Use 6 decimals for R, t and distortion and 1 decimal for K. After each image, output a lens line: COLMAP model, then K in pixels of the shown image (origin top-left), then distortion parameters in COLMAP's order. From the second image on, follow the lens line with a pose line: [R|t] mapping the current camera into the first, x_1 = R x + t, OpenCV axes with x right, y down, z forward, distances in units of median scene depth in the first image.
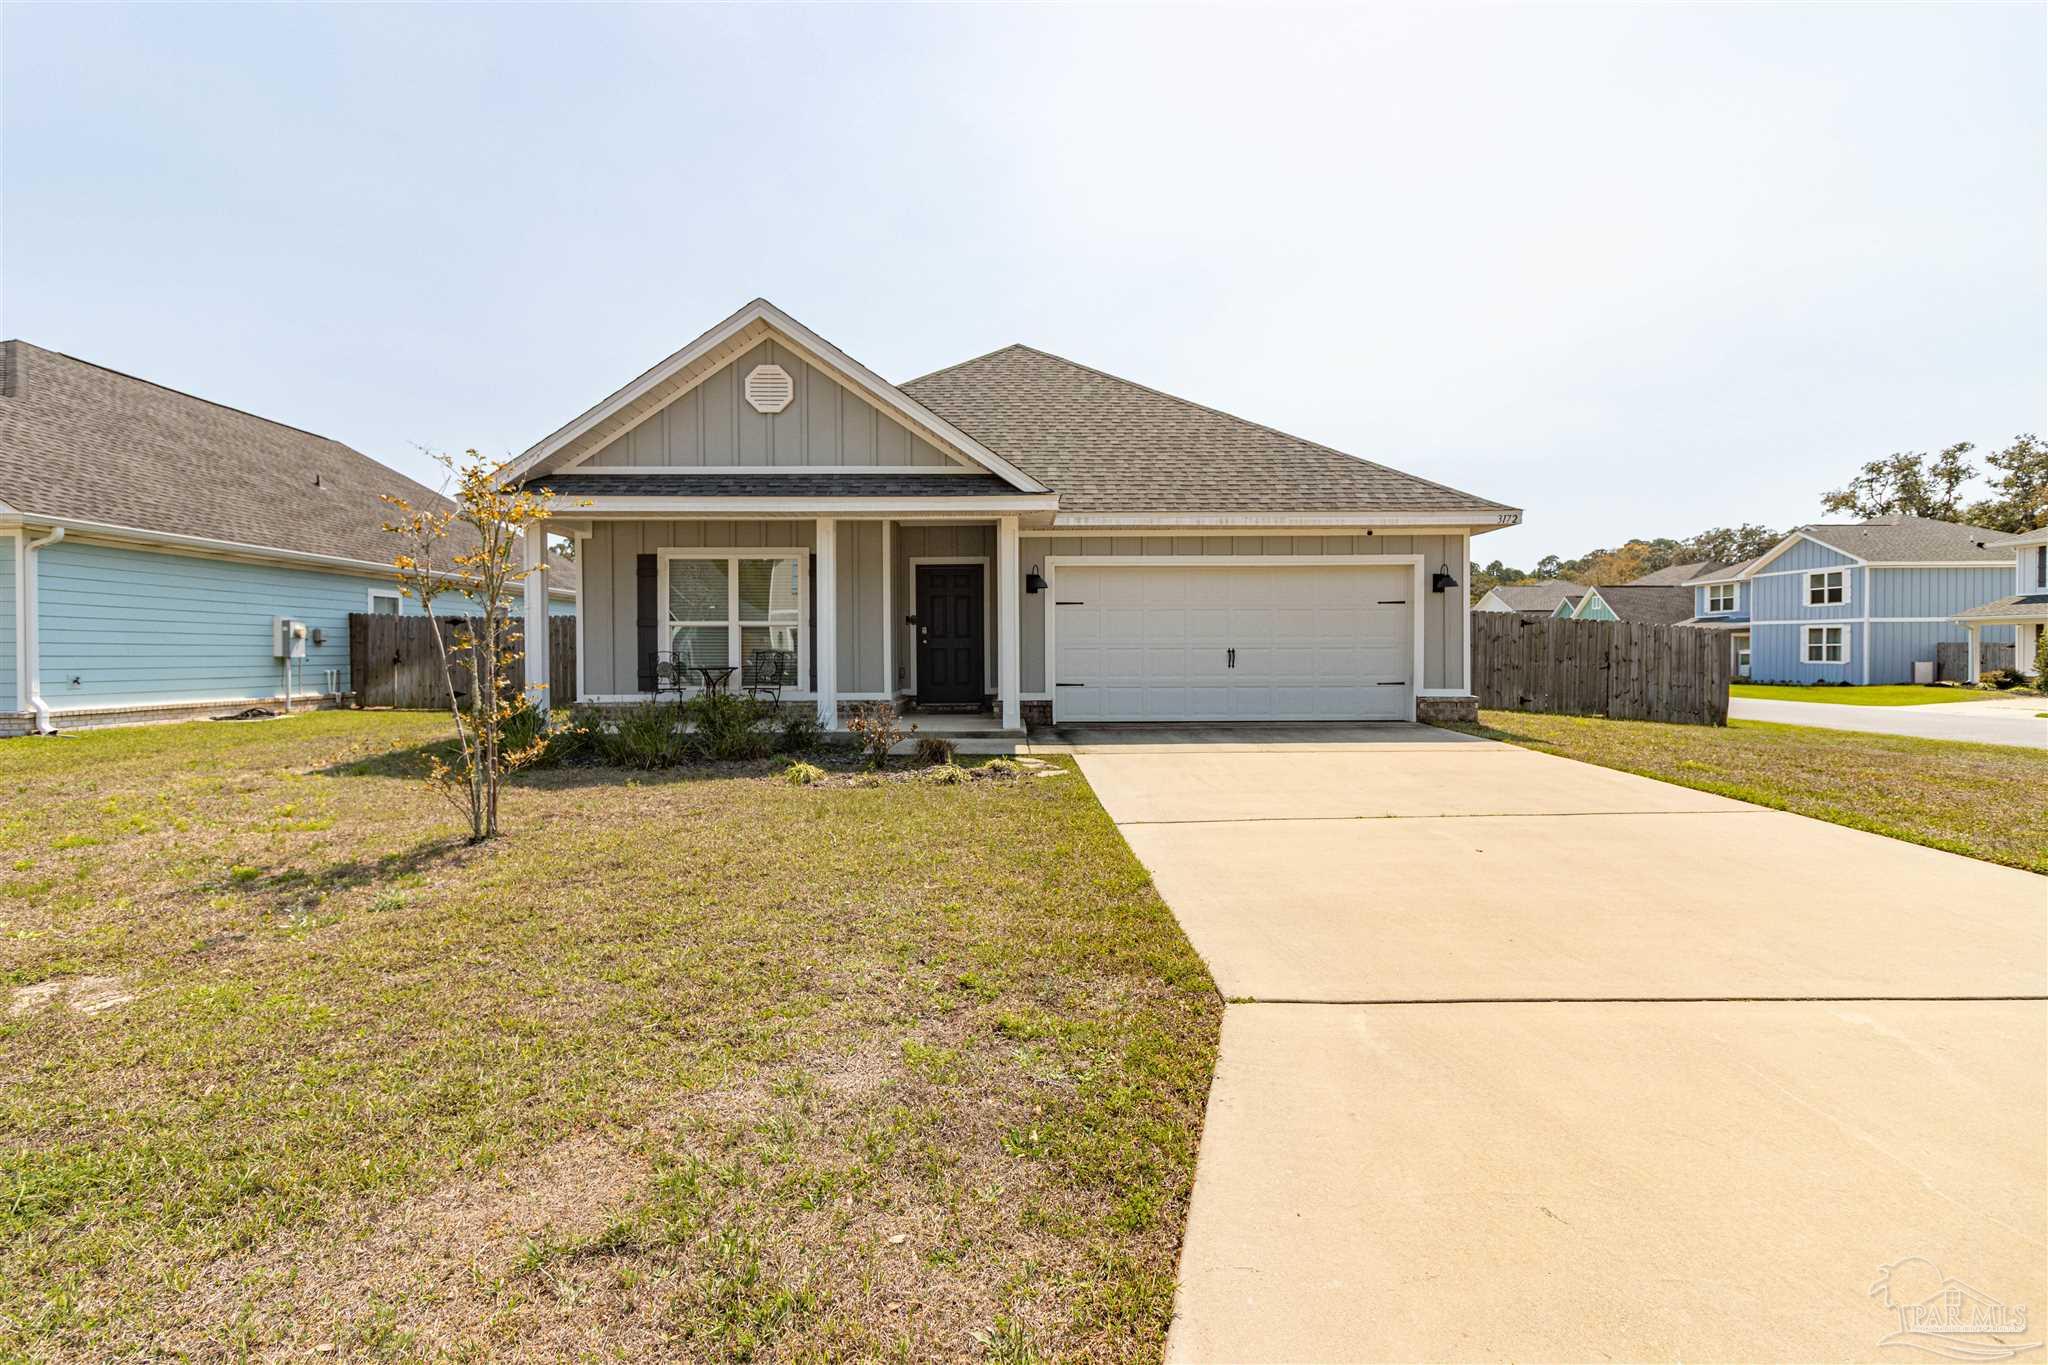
lens RADIAL K [[944.5, 0, 1020.3], [0, 944.5, 679.0], [0, 0, 1]] dist [0.009605, 0.000551]
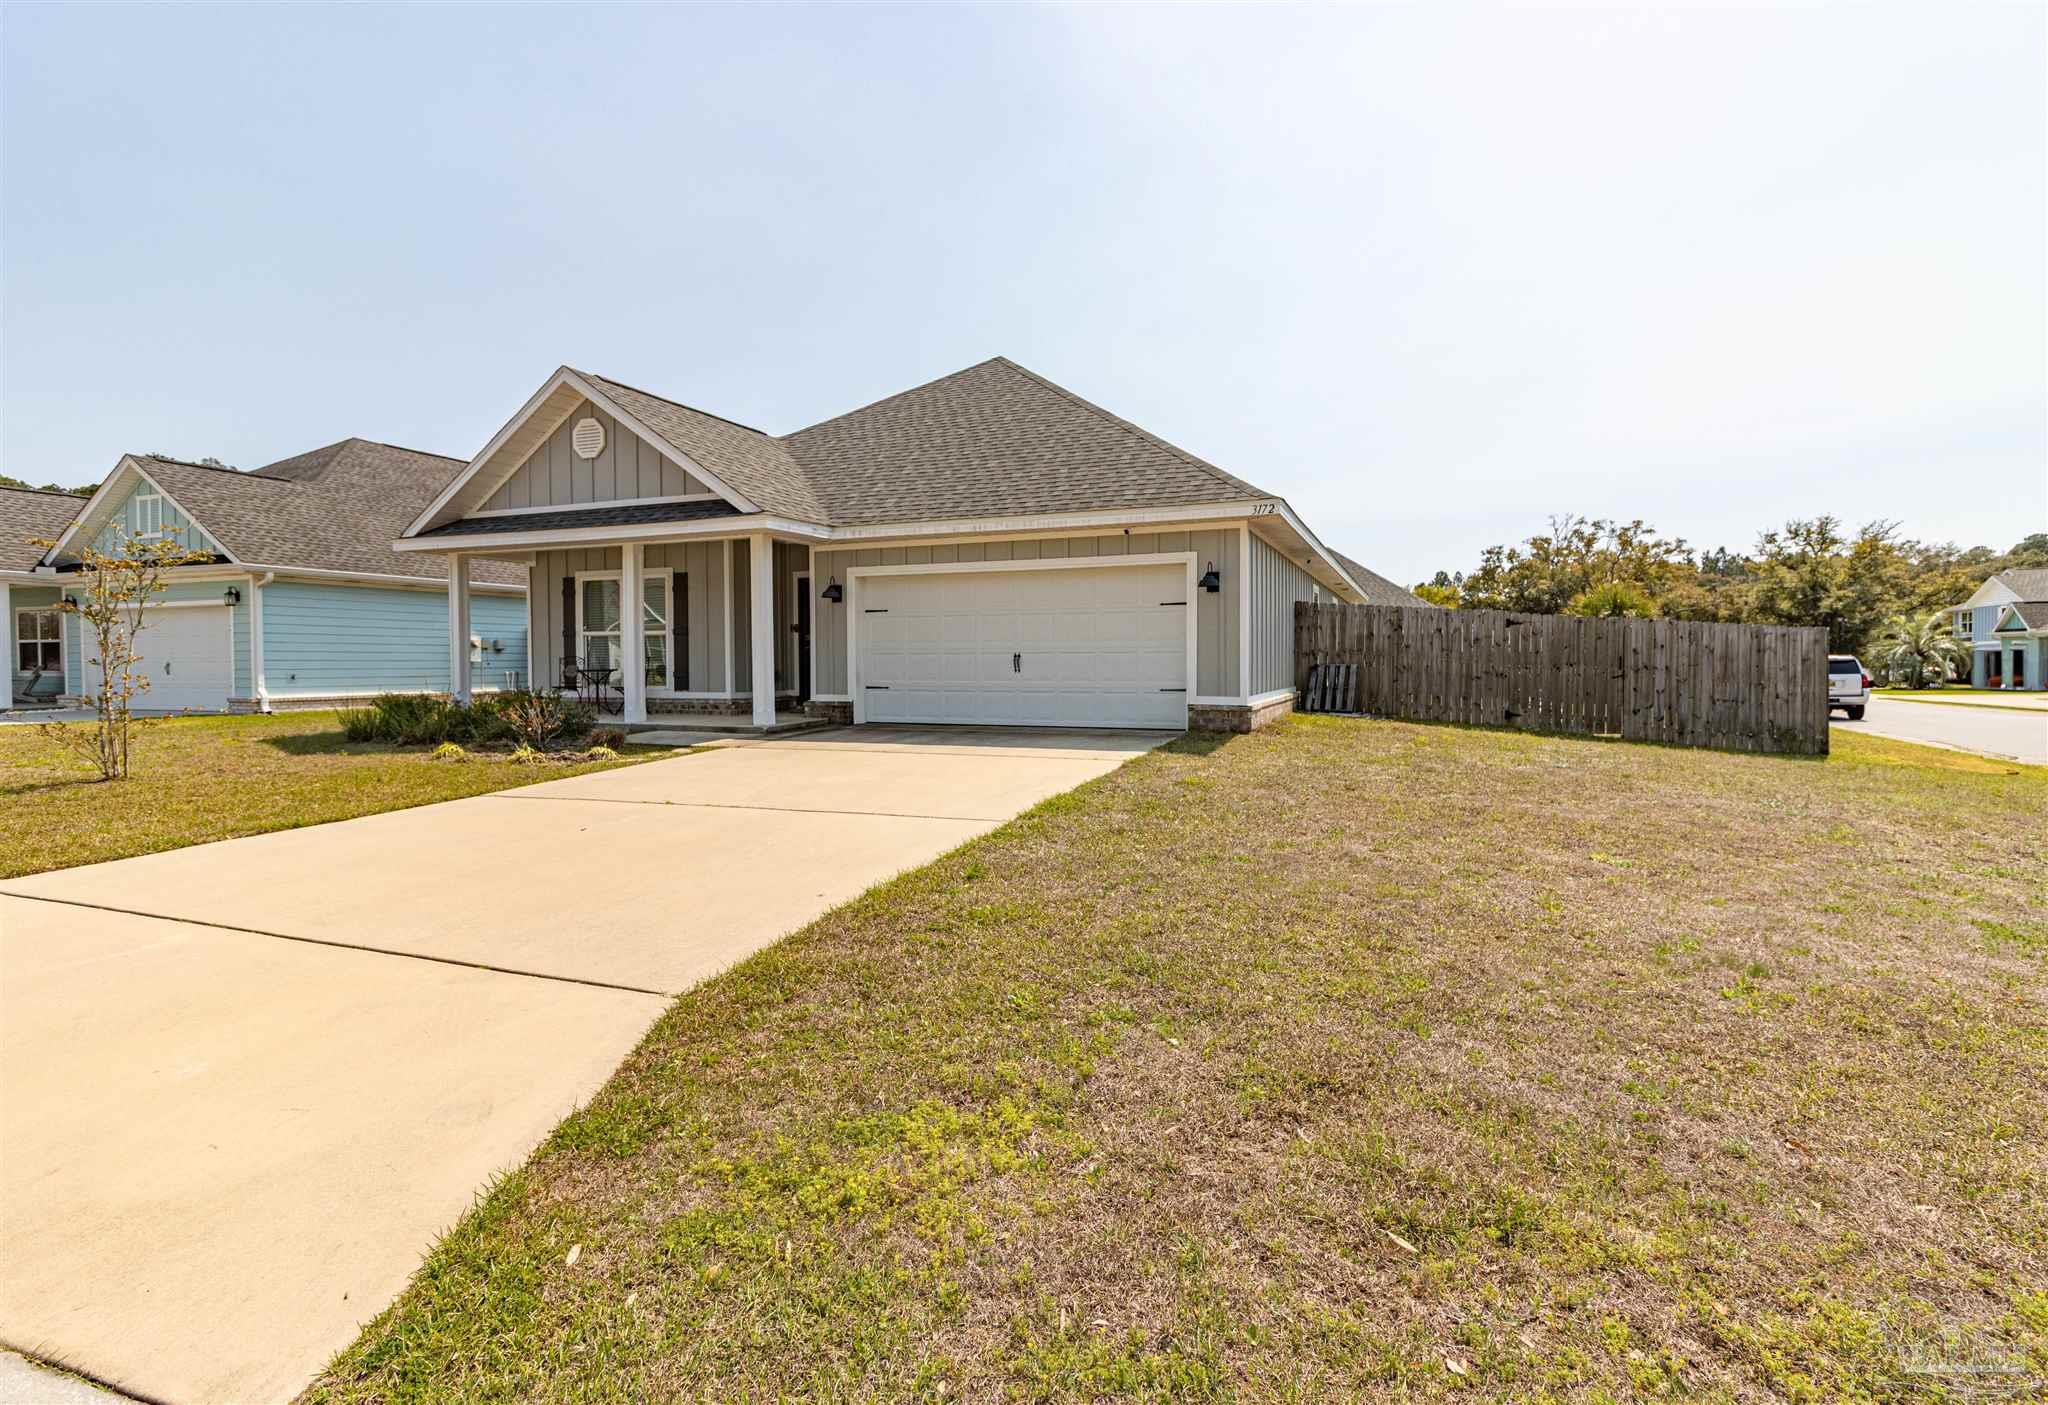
lens RADIAL K [[967.8, 0, 1032.2], [0, 967.8, 695.3], [0, 0, 1]] dist [0.005230, 0.000118]
pose [[0.927196, 0.014314, -0.374302, 0.632777], [-0.010809, 0.999876, 0.011460, 0.000195], [0.374419, -0.006580, 0.927236, 0.056847]]
